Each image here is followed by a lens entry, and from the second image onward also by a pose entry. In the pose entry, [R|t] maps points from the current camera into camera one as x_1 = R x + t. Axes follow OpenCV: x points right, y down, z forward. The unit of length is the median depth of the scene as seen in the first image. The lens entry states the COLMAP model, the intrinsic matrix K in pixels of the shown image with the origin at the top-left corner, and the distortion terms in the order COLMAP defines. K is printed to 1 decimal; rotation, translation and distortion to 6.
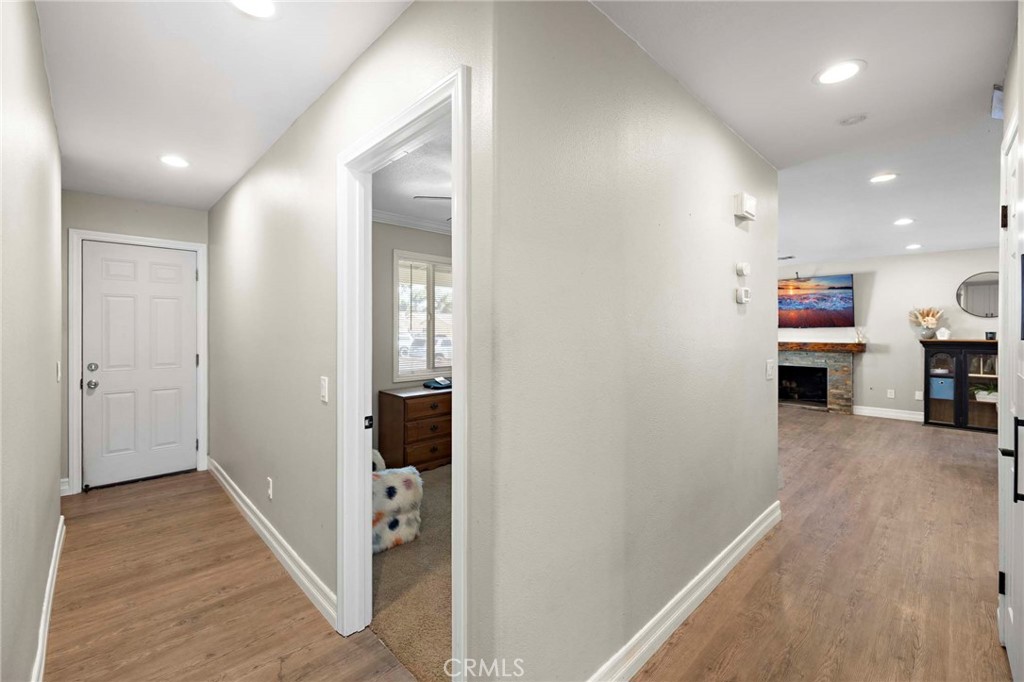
lens RADIAL K [[429.6, 0, 509.7], [0, 429.6, 334.9], [0, 0, 1]] dist [-0.001470, 0.000380]
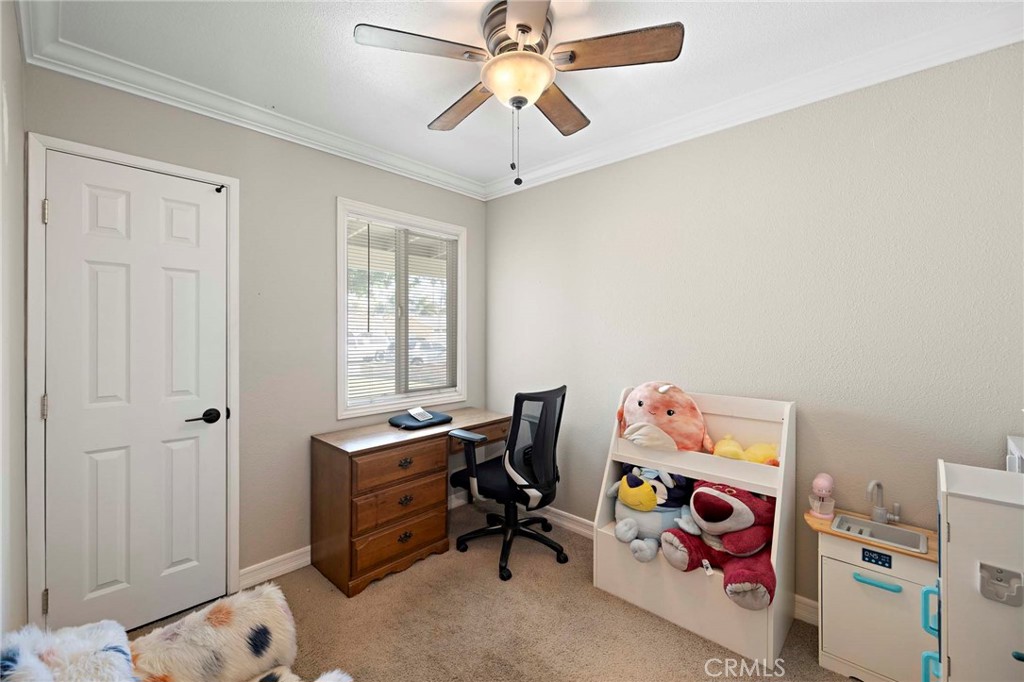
lens RADIAL K [[429.6, 0, 515.2], [0, 429.6, 337.6], [0, 0, 1]] dist [-0.001470, 0.000380]
pose [[0.998178, -0.003235, 0.060245, -0.058704], [0.003196, 0.999995, 0.000737, -0.003678], [-0.060247, -0.000543, 0.998183, 0.385672]]
